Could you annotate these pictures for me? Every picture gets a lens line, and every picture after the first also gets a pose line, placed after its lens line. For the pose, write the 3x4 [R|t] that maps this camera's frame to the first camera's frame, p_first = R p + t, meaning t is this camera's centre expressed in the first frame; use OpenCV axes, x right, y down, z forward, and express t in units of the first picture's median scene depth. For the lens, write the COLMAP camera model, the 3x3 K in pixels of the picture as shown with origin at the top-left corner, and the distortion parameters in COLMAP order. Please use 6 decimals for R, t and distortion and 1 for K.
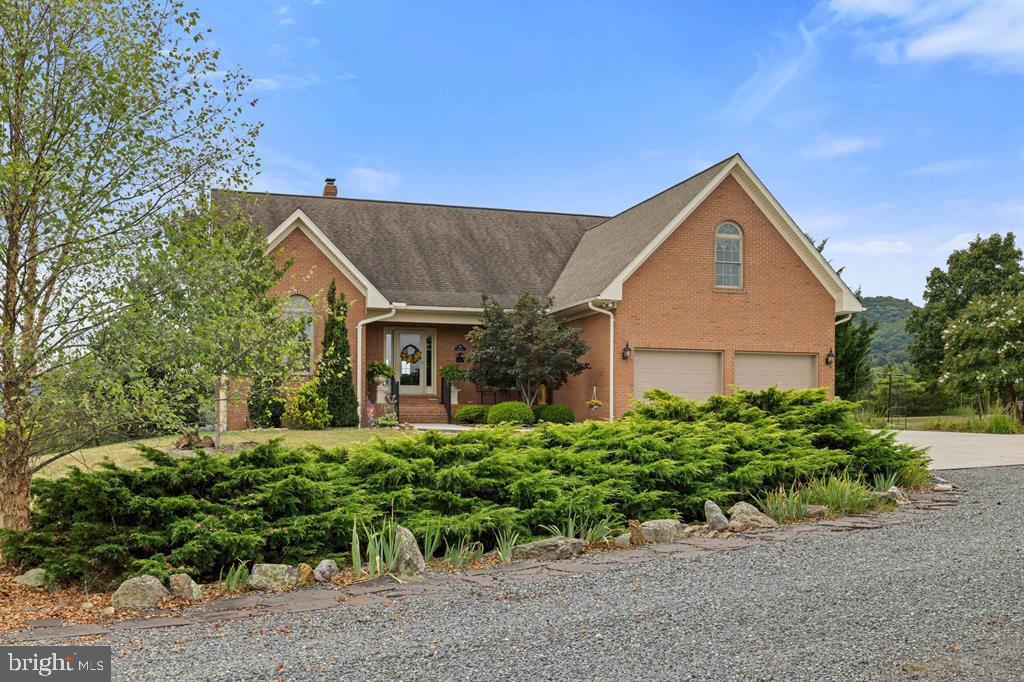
lens RADIAL K [[1007.0, 0, 497.0], [0, 1007.0, 426.9], [0, 0, 1]] dist [0.006365, 0.008327]
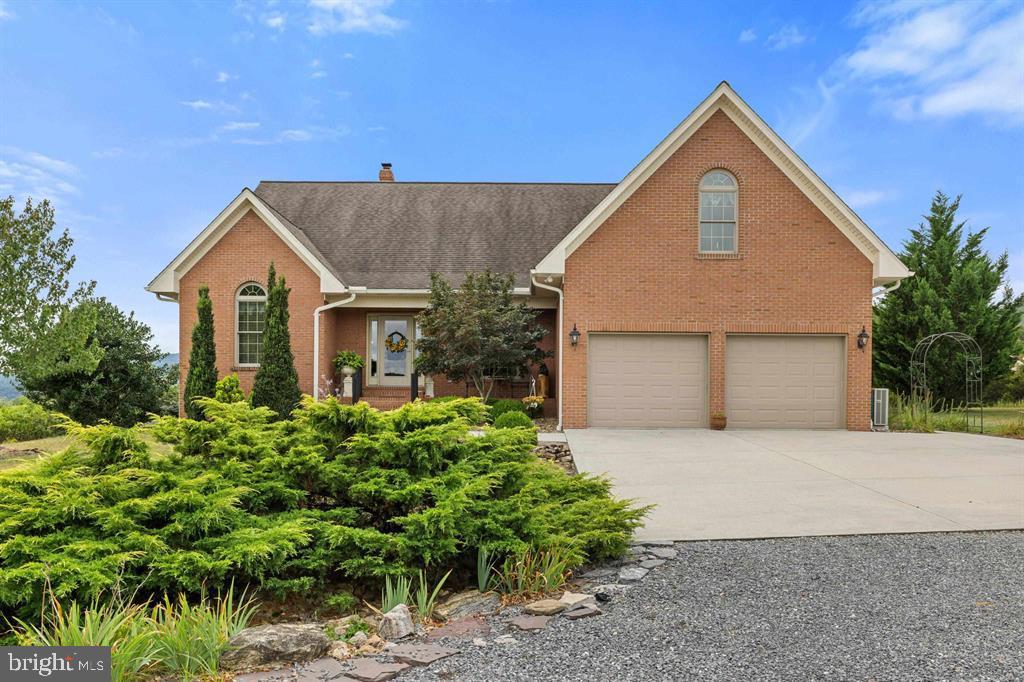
lens RADIAL K [[879.2, 0, 518.8], [0, 879.2, 413.8], [0, 0, 1]] dist [0.007271, 0.002285]
pose [[0.957108, 0.008006, -0.289622, 0.276905], [-0.003730, 0.999876, 0.015311, -0.021114], [0.289708, -0.013574, 0.957019, 0.284017]]
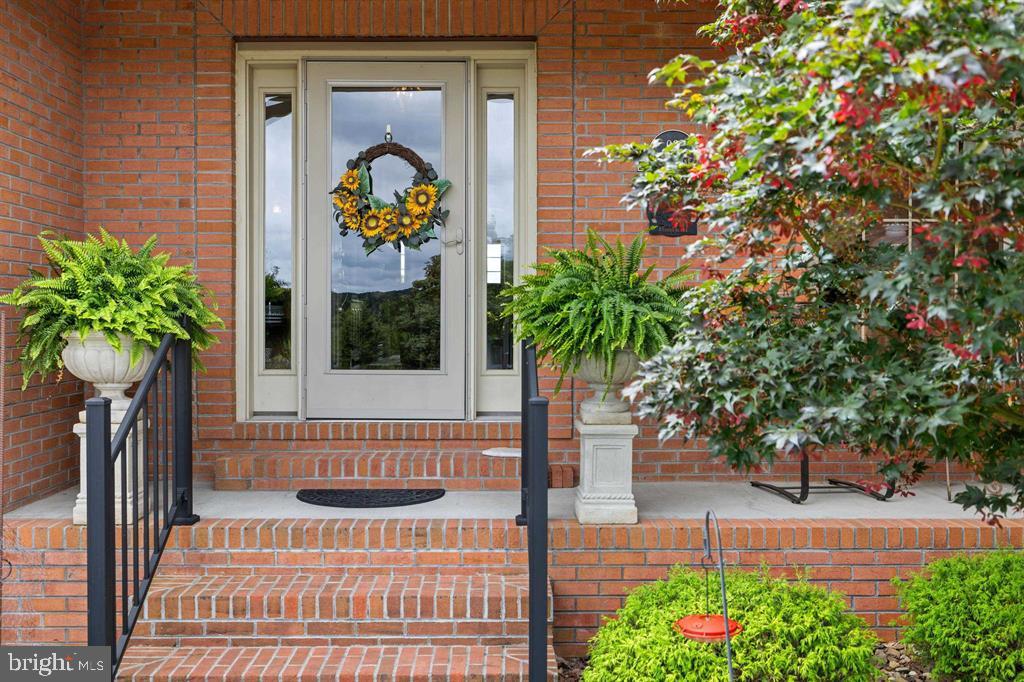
lens RADIAL K [[1004.3, 0, 512.0], [0, 1004.3, 341.0], [0, 0, 1]] dist [-0.060865, 0.000582]
pose [[0.965424, 0.004161, -0.260652, -0.018994], [0.002124, 0.999714, 0.023828, -0.054817], [0.260677, -0.023558, 0.965139, 0.902731]]
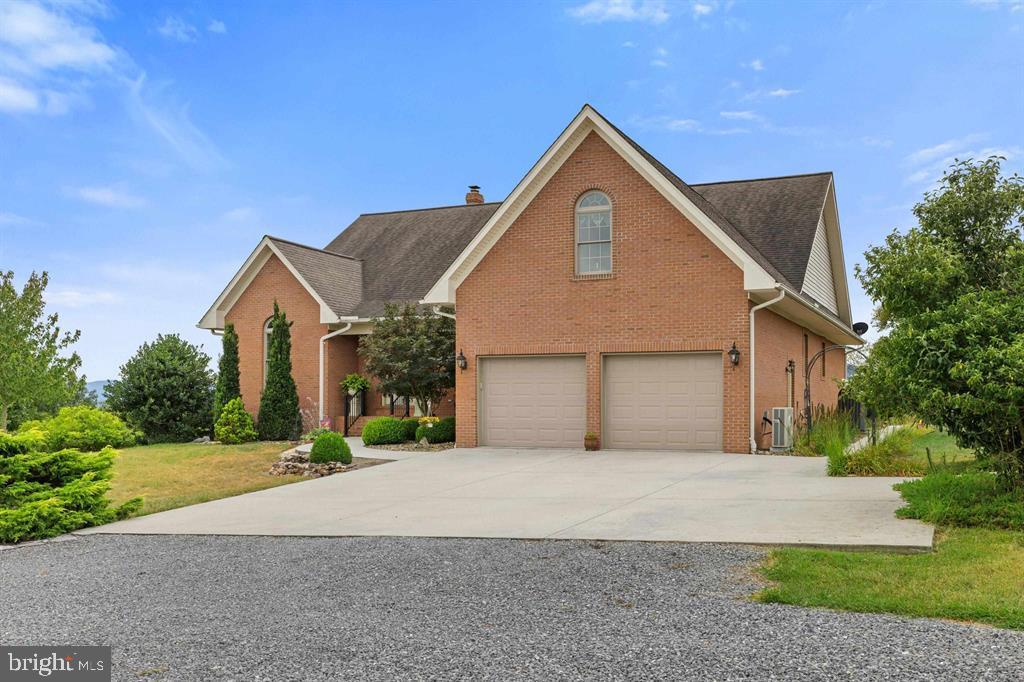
lens RADIAL K [[999.3, 0, 509.3], [0, 999.3, 410.3], [0, 0, 1]] dist [0.001816, 0.002263]
pose [[0.757013, -0.000231, -0.653400, 0.683093], [0.001995, 0.999996, 0.001957, -0.031481], [0.653397, -0.002785, 0.757011, 0.353350]]
